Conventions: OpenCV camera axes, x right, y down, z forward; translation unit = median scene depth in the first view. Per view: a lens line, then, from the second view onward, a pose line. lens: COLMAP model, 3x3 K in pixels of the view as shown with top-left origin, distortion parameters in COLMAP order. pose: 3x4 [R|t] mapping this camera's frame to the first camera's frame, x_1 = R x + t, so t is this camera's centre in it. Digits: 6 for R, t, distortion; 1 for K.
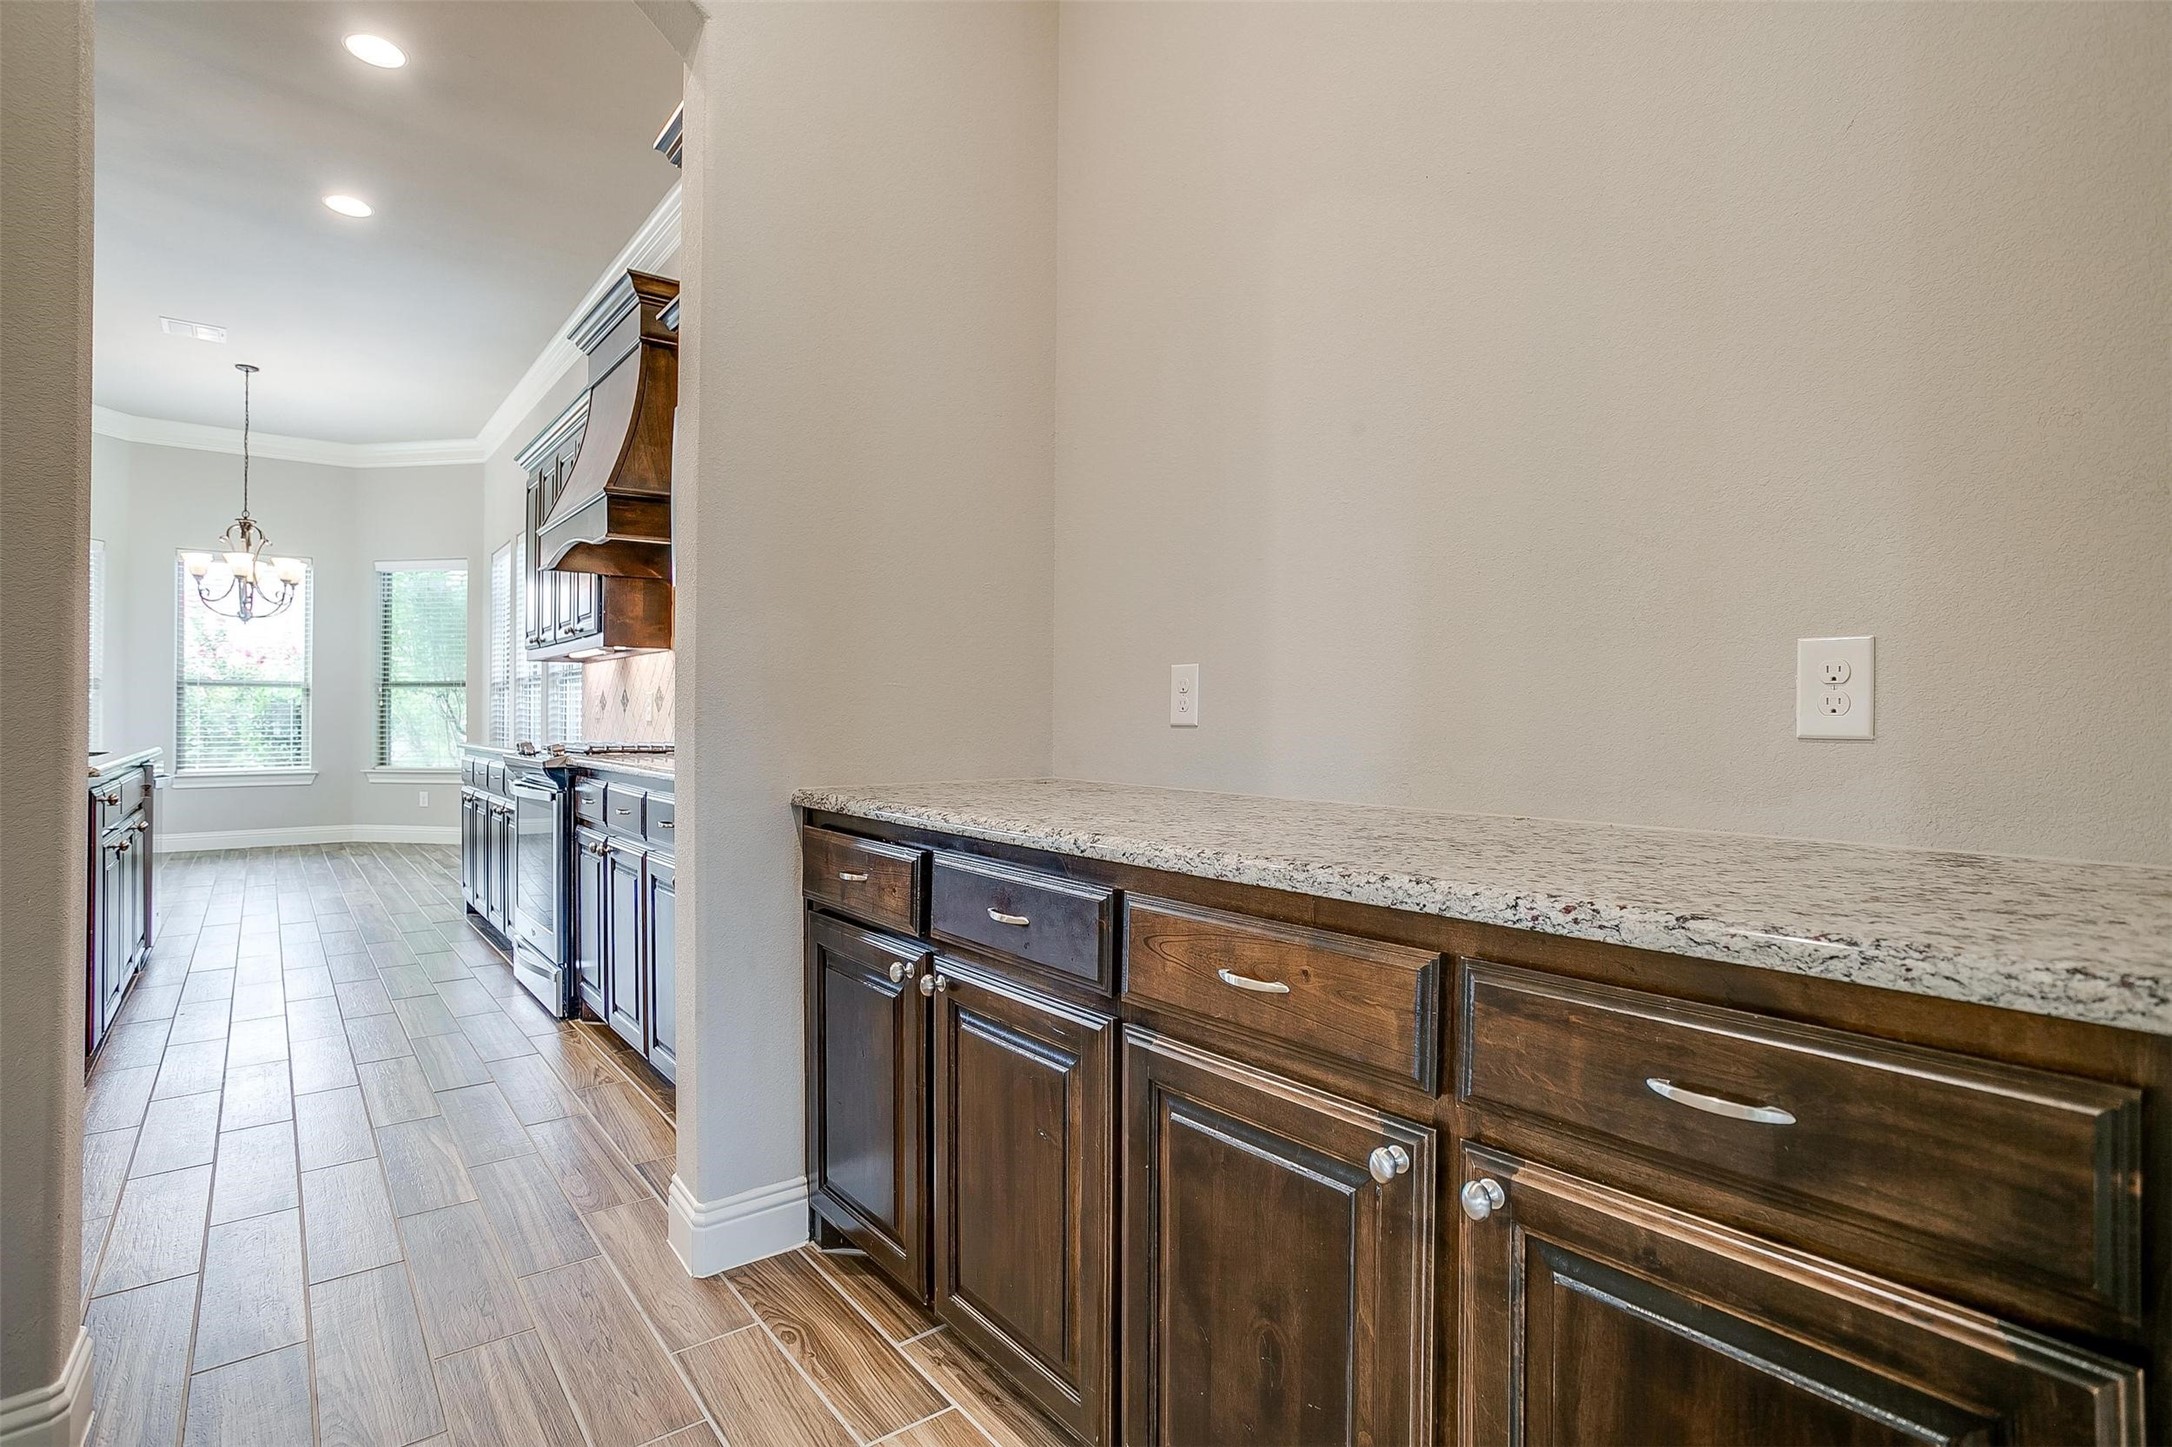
lens RADIAL K [[1063.4, 0, 1086.2], [0, 1063.4, 707.8], [0, 0, 1]] dist [-0.010253, 0.001019]
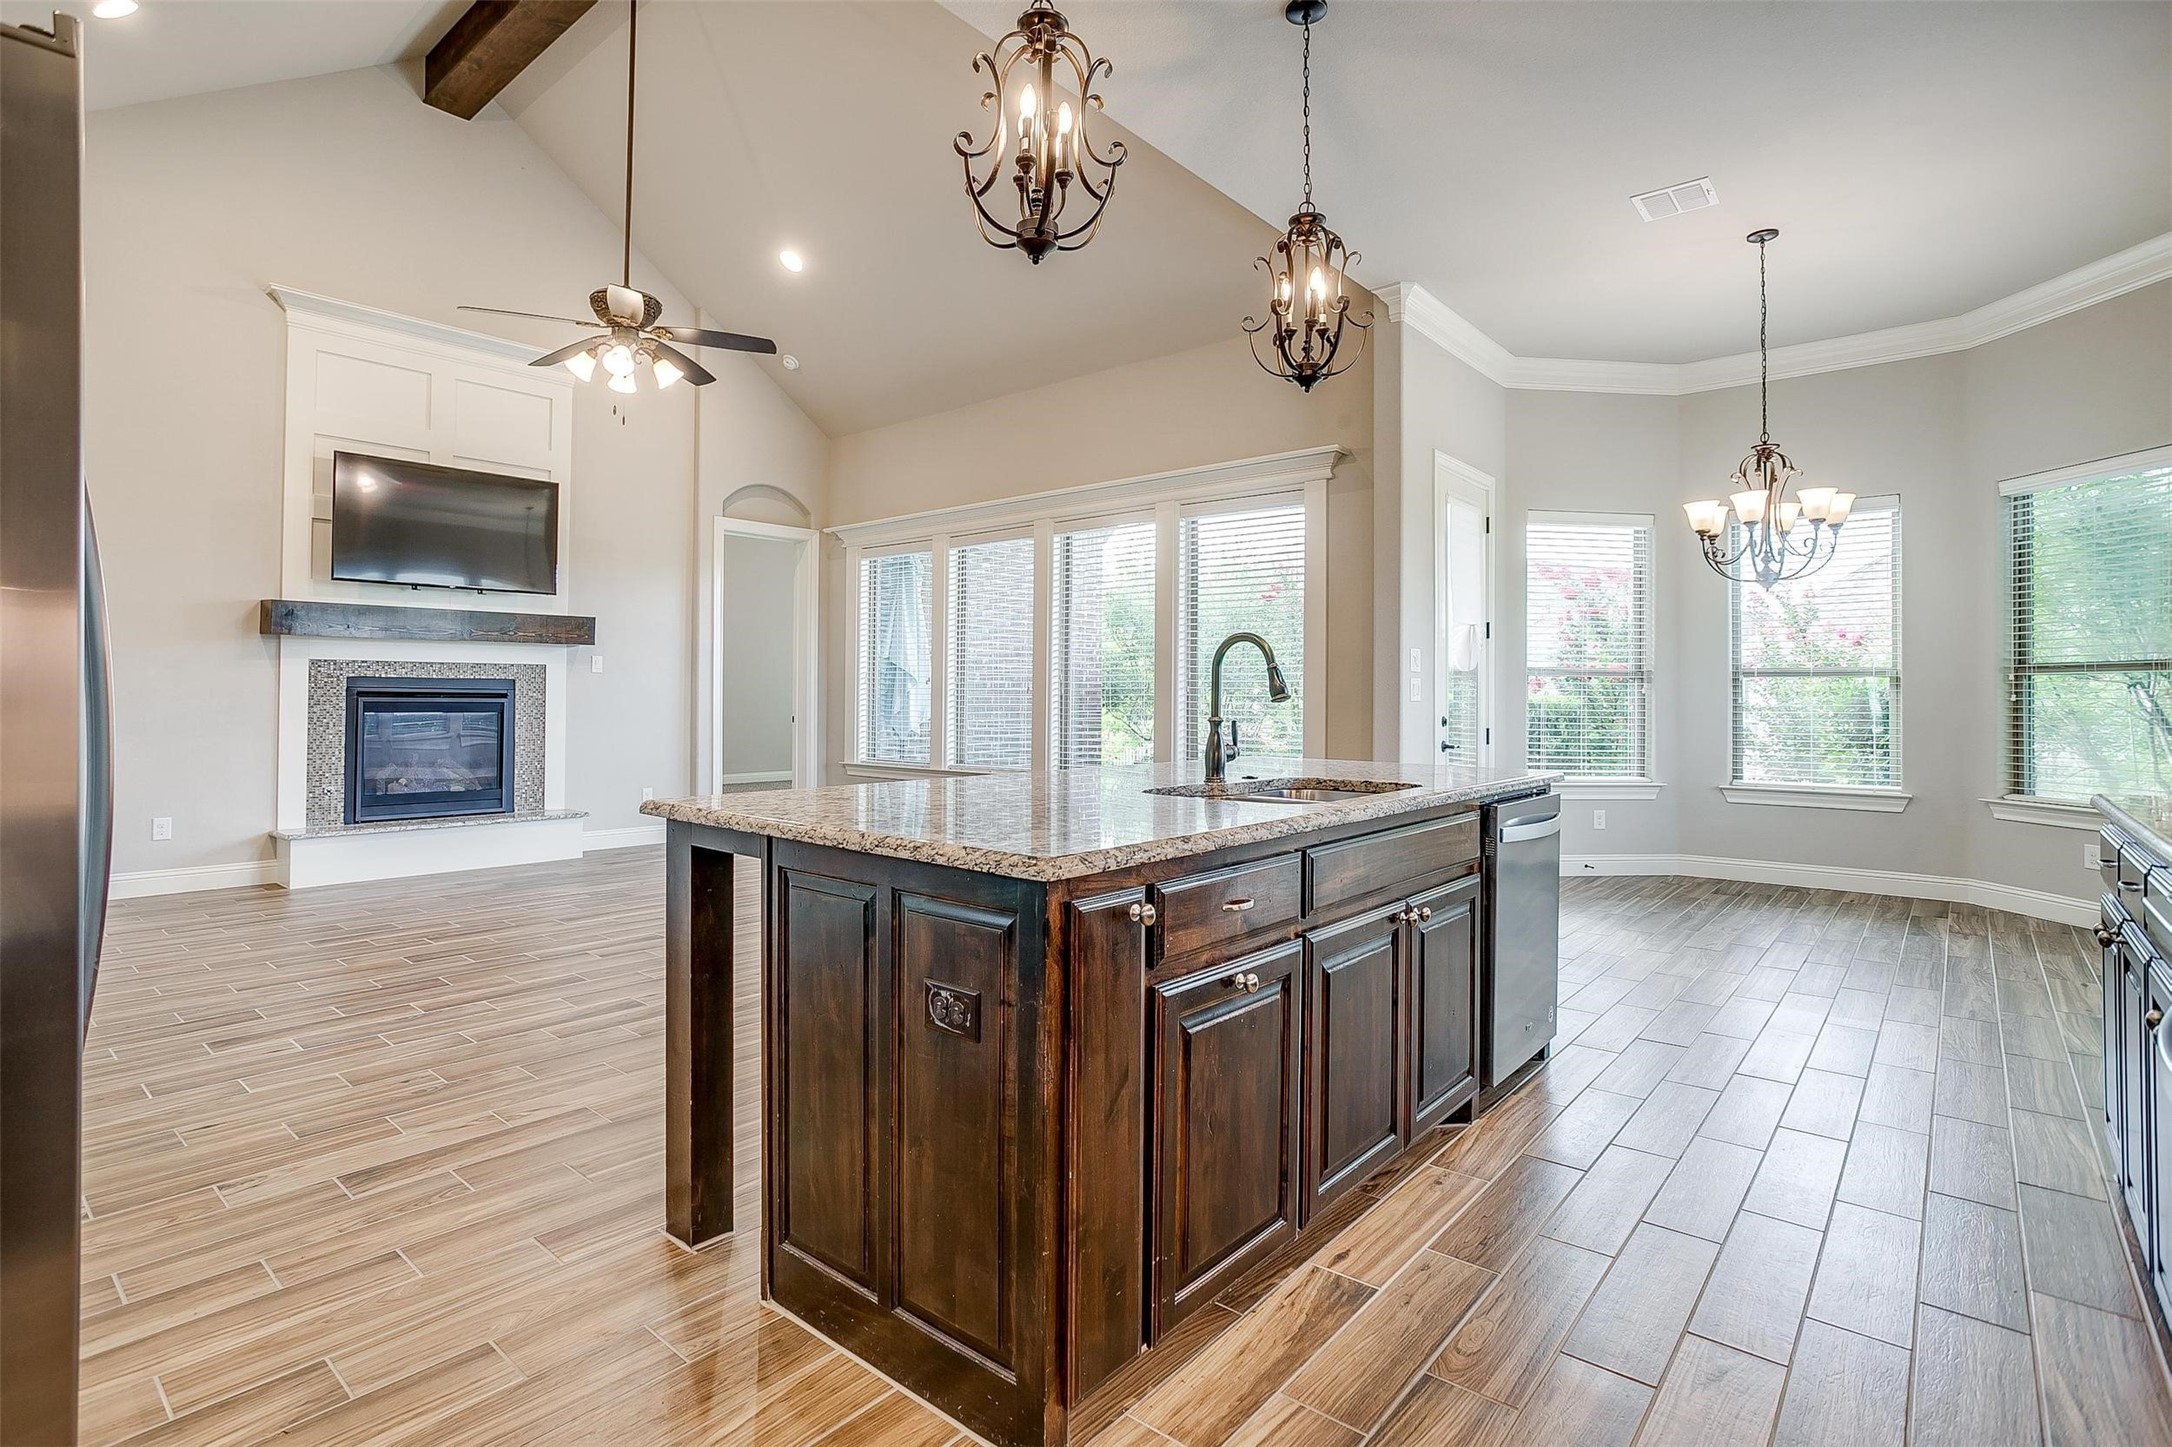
lens RADIAL K [[1036.9, 0, 1046.0], [0, 1036.9, 676.7], [0, 0, 1]] dist [-0.009061, 0.000508]
pose [[0.175414, -0.017750, -0.984335, -0.148921], [0.000231, 0.999838, -0.017988, -0.005917], [0.984495, 0.002928, 0.175389, 0.306739]]
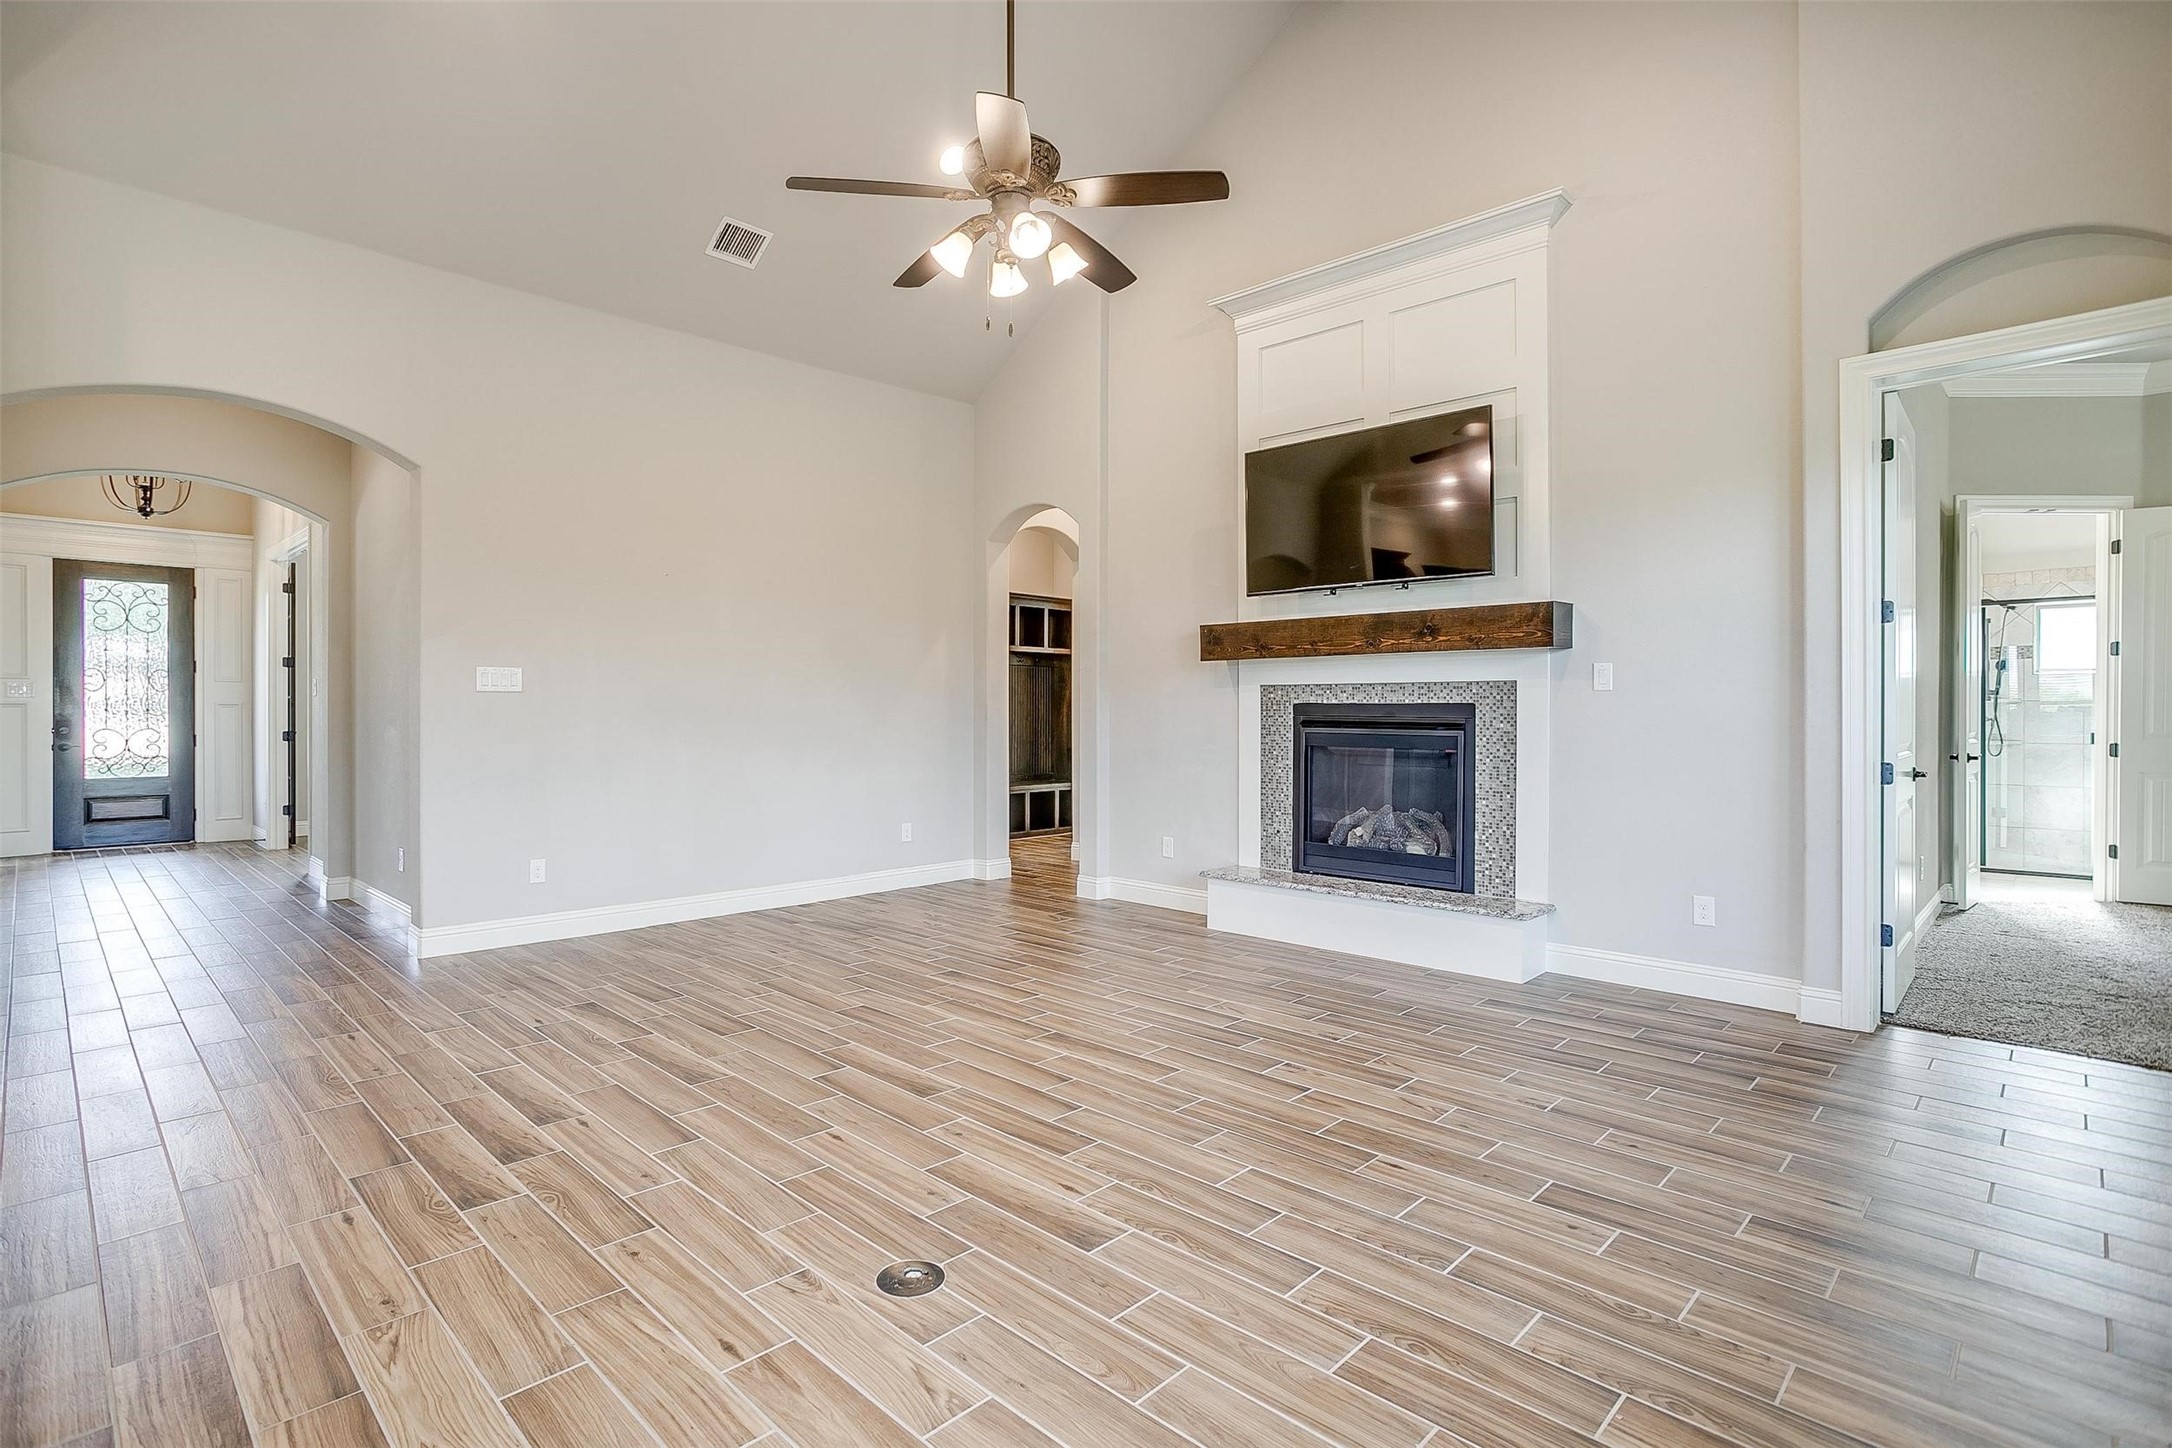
lens RADIAL K [[1063.4, 0, 1086.2], [0, 1063.4, 708.3], [0, 0, 1]] dist [-0.010253, 0.001019]
pose [[-0.991225, -0.006083, -0.132044, -0.736986], [-0.005265, 0.999965, -0.006545, -0.011186], [0.132079, -0.005793, -0.991222, 0.584666]]
